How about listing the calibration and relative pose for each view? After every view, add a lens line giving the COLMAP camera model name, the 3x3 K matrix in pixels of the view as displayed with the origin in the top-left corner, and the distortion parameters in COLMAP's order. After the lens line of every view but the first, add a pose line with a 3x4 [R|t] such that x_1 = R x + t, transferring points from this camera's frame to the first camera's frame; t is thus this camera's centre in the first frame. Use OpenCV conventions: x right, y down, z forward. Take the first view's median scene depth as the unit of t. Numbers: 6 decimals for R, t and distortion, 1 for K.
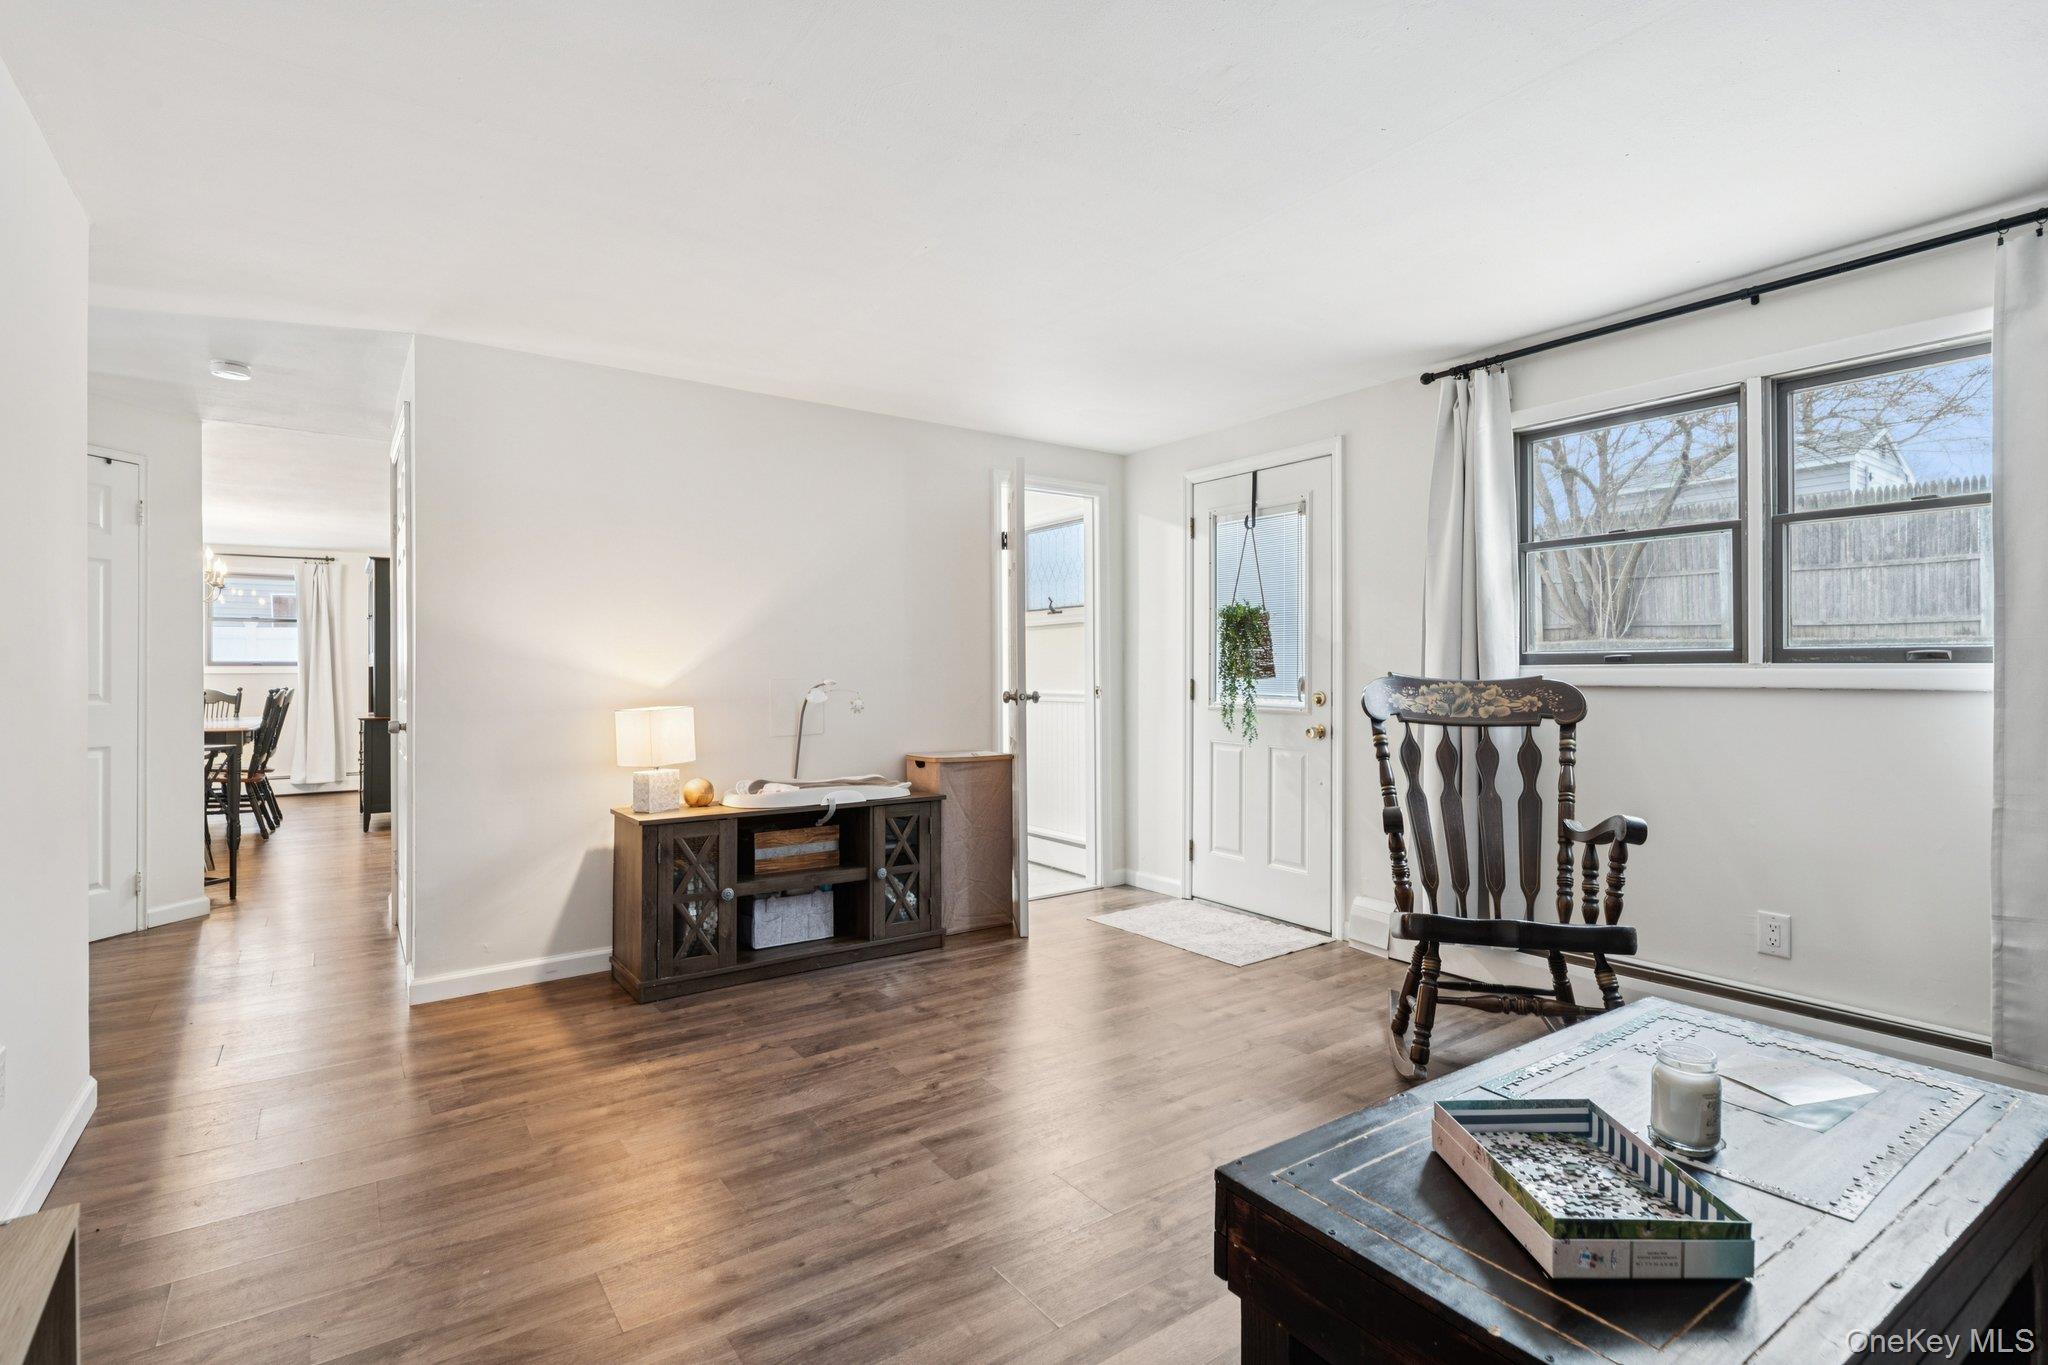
lens RADIAL K [[990.4, 0, 1024.6], [0, 990.4, 670.4], [0, 0, 1]] dist [0.001632, 0.000199]
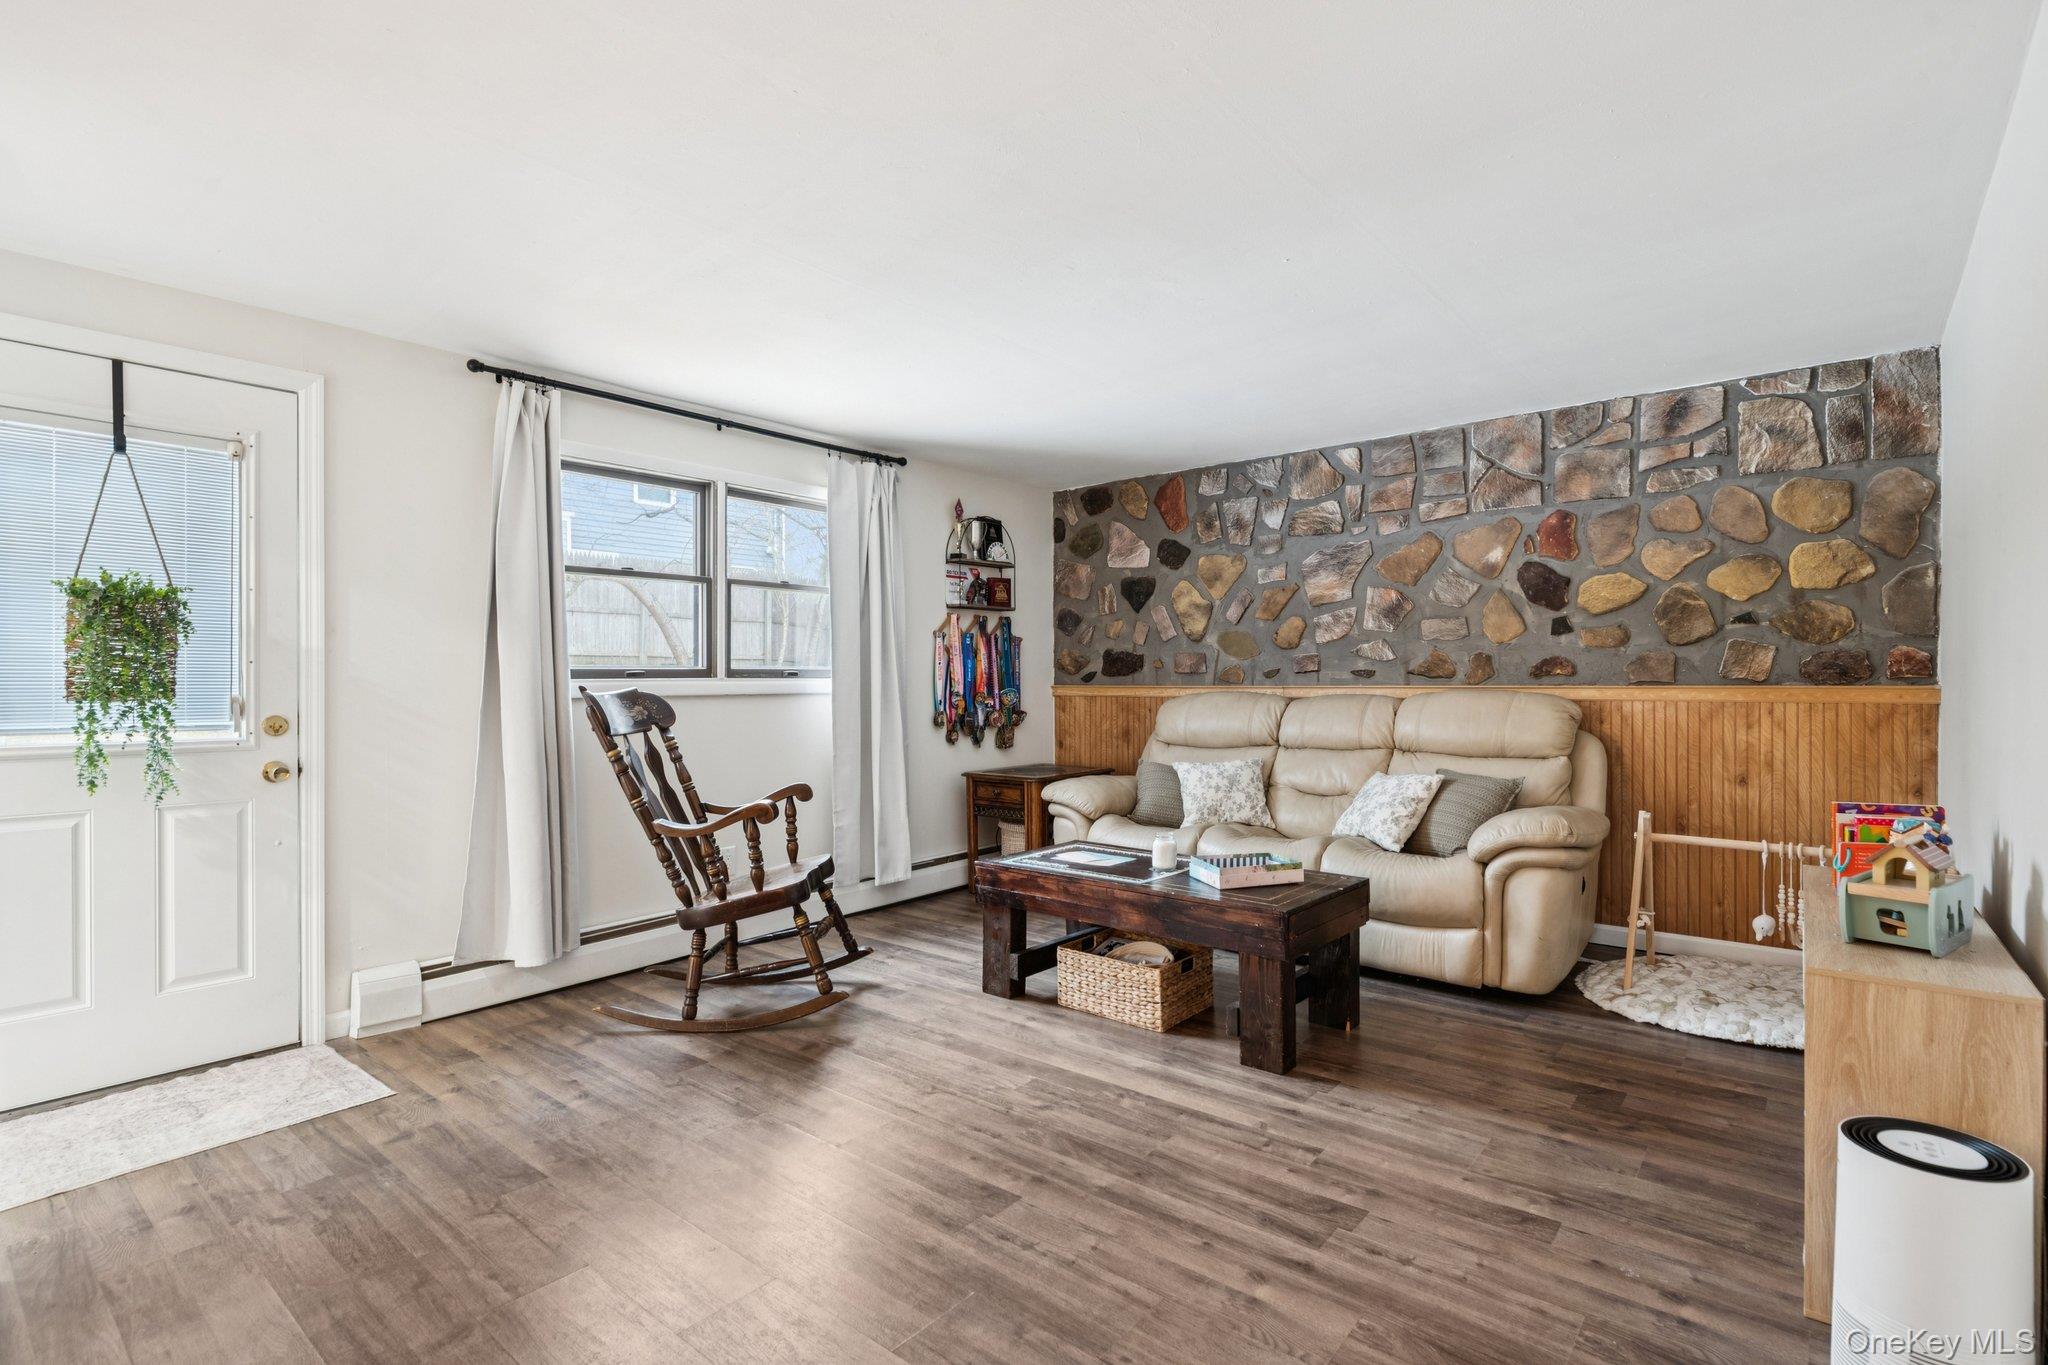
lens RADIAL K [[998.3, 0, 1024.0], [0, 998.3, 682.5], [0, 0, 1]] dist [0.015550, -0.000057]
pose [[-0.274392, -0.000706, 0.961618, -0.678645], [0.005152, 0.999984, 0.002204, -0.001595], [-0.961604, 0.005559, -0.274384, 0.834423]]
